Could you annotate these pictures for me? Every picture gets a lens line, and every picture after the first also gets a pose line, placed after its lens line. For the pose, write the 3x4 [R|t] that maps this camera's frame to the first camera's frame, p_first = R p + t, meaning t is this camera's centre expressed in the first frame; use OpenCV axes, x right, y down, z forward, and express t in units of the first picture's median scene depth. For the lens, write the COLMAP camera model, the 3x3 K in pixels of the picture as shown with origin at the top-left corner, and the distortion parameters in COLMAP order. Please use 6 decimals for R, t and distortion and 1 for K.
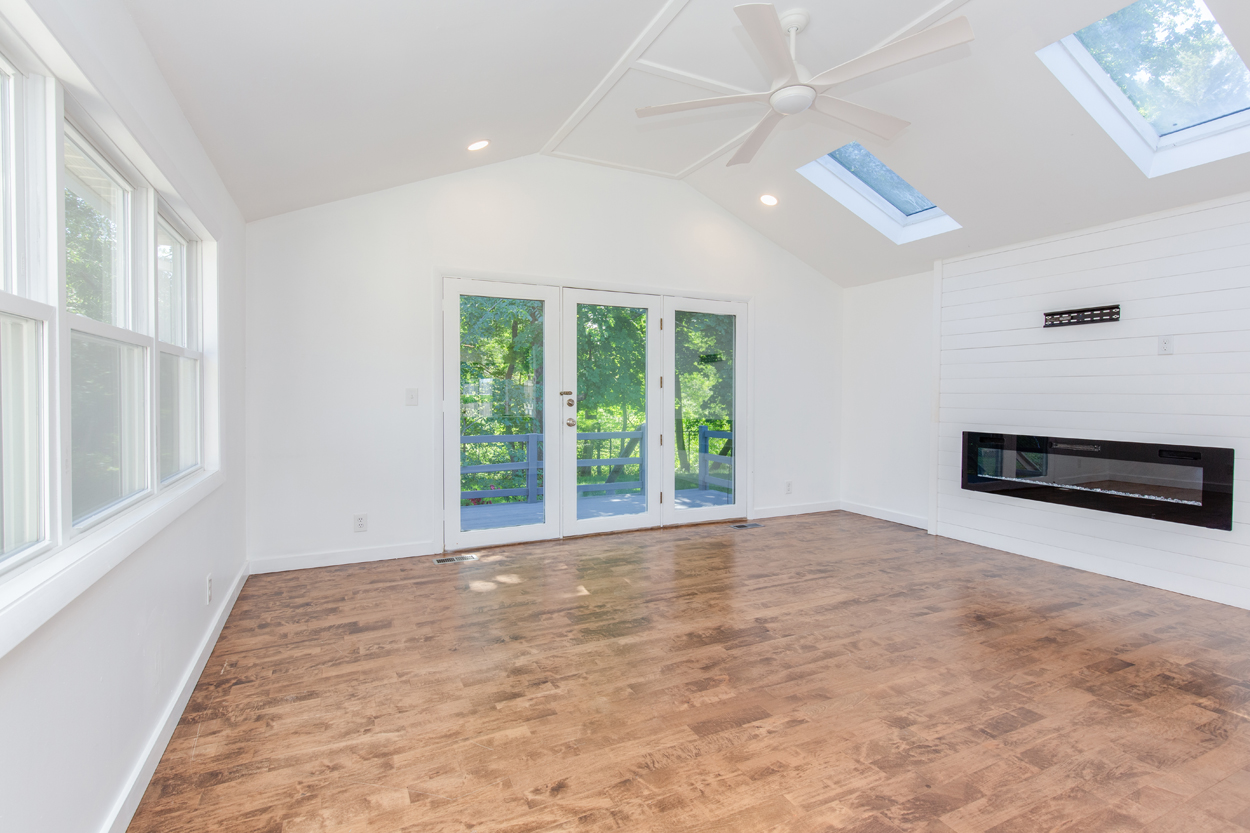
lens RADIAL K [[584.6, 0, 631.9], [0, 584.6, 415.2], [0, 0, 1]] dist [0.005015, -0.000327]
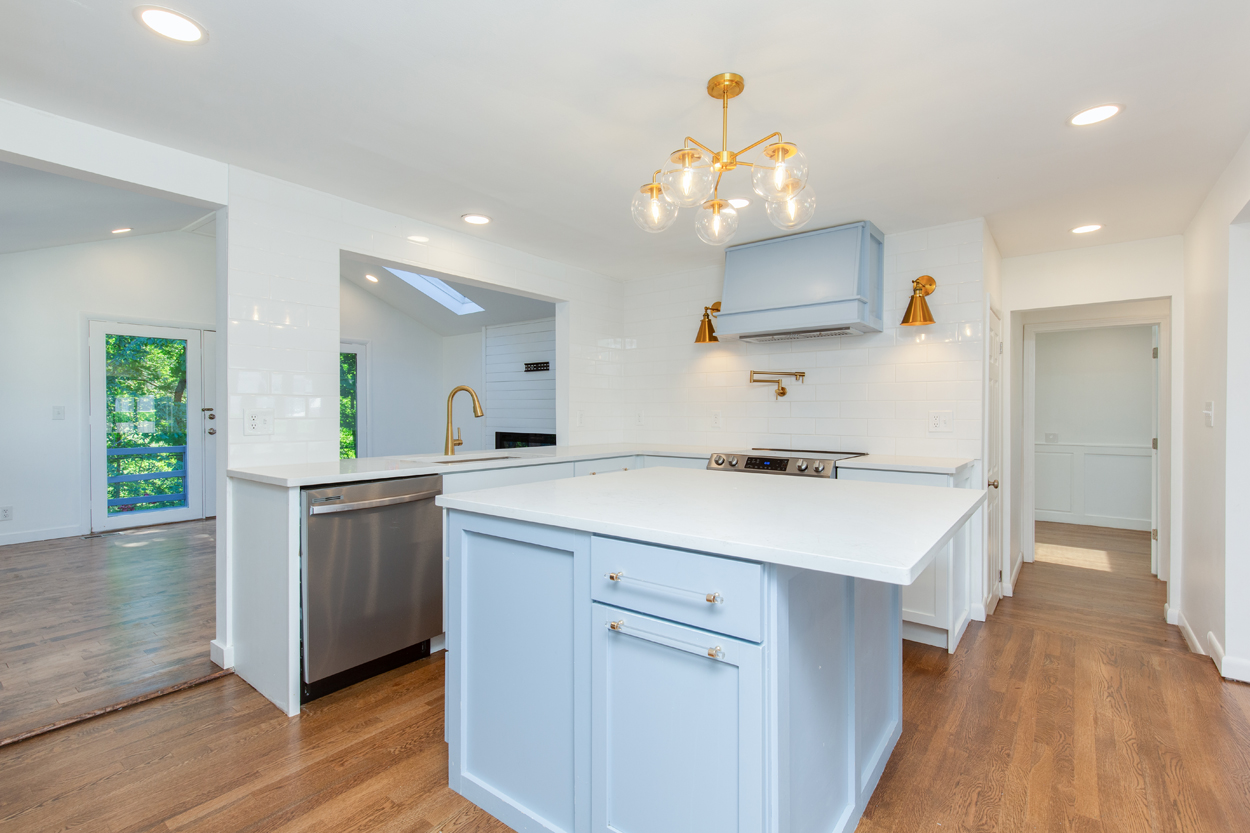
lens RADIAL K [[561.8, 0, 597.5], [0, 561.8, 418.8], [0, 0, 1]] dist [0.000114, -0.000107]
pose [[0.910175, -0.010074, 0.414101, 0.168170], [0.018529, 0.999694, -0.016406, 0.021242], [-0.413809, 0.022606, 0.910083, -0.543101]]
